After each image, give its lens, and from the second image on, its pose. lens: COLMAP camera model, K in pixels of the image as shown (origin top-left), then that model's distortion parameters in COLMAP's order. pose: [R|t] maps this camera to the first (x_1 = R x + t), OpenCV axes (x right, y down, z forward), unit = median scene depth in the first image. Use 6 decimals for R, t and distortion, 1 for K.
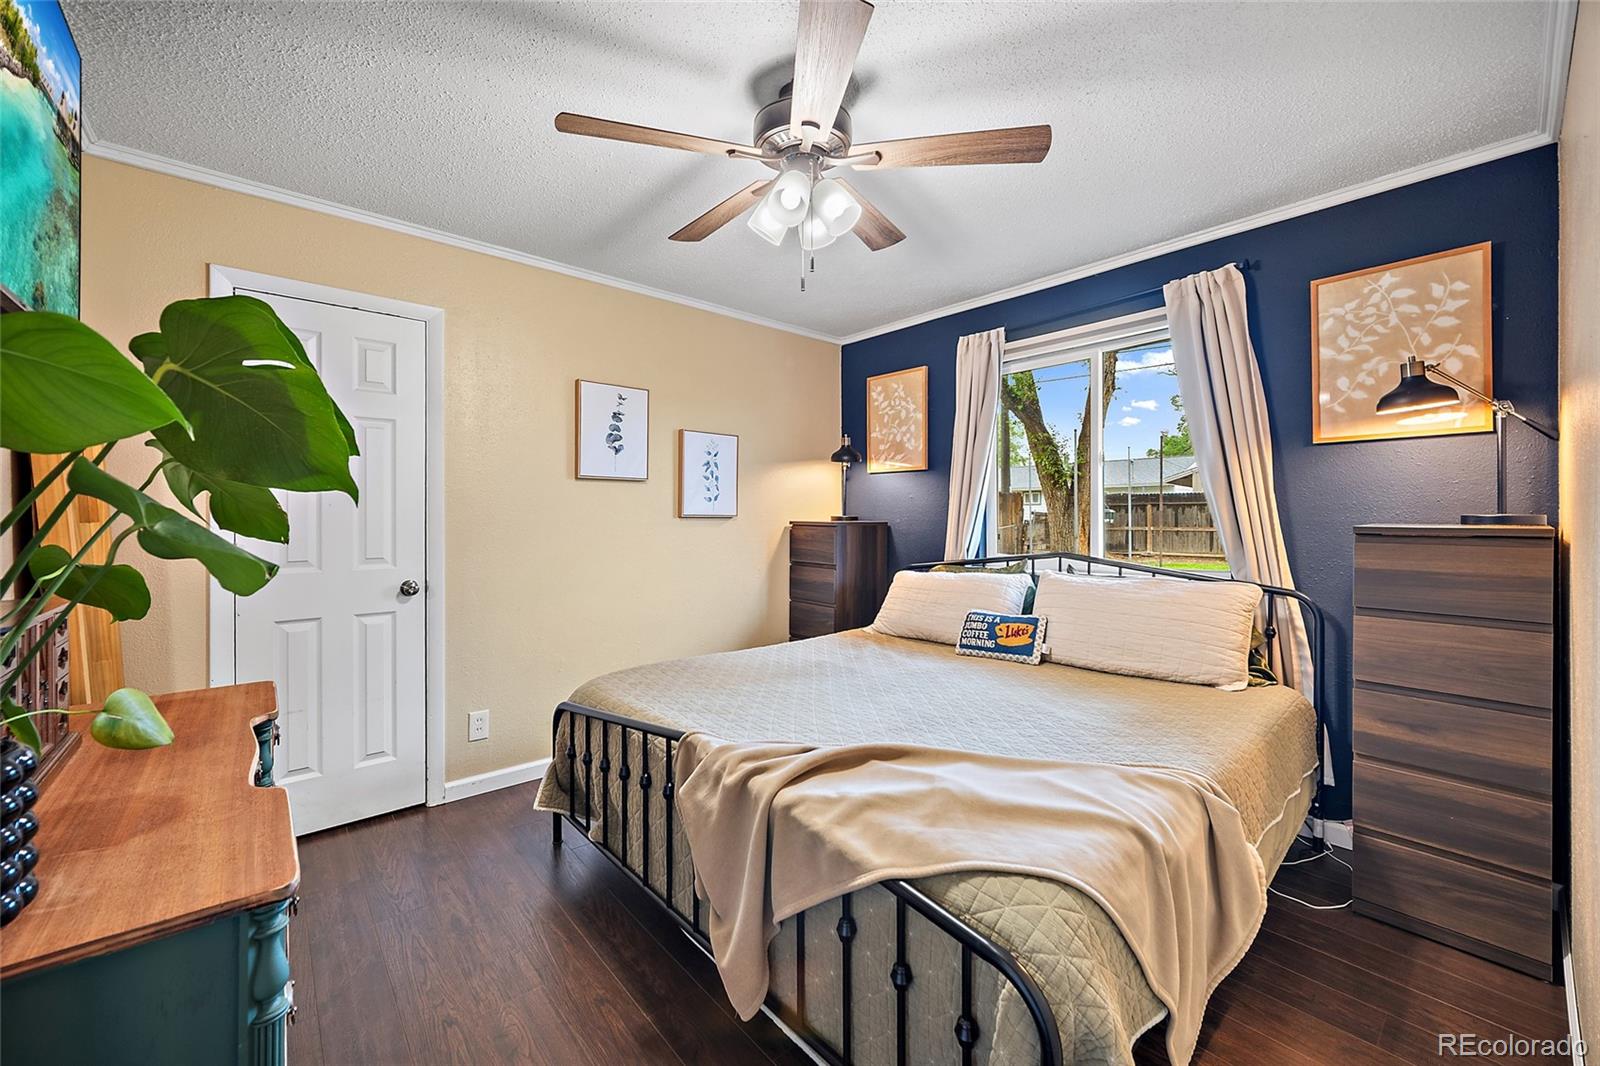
lens RADIAL K [[630.1, 0, 794.3], [0, 630.1, 521.8], [0, 0, 1]] dist [-0.000717, -0.000165]
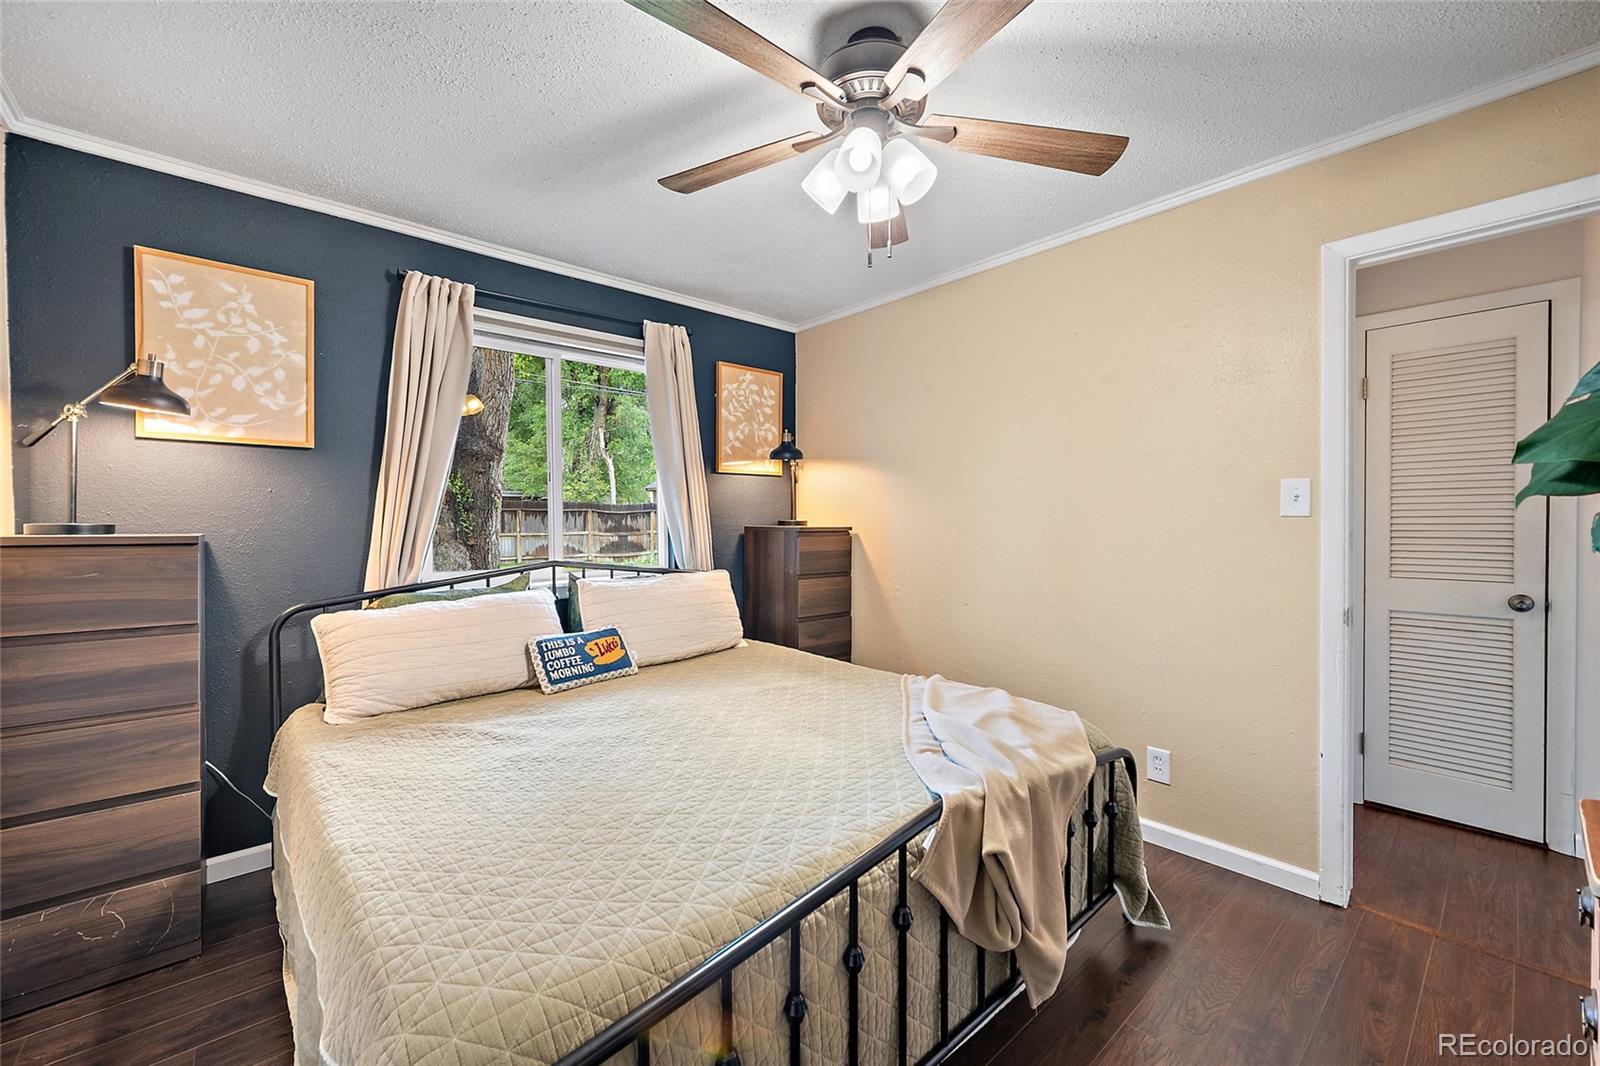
lens RADIAL K [[645.4, 0, 787.2], [0, 645.4, 520.5], [0, 0, 1]] dist [0.019789, -0.000031]
pose [[0.012500, -0.005191, 0.999908, -0.588012], [0.005826, 0.999970, 0.005119, -0.015384], [-0.999905, 0.005761, 0.012530, 0.707803]]
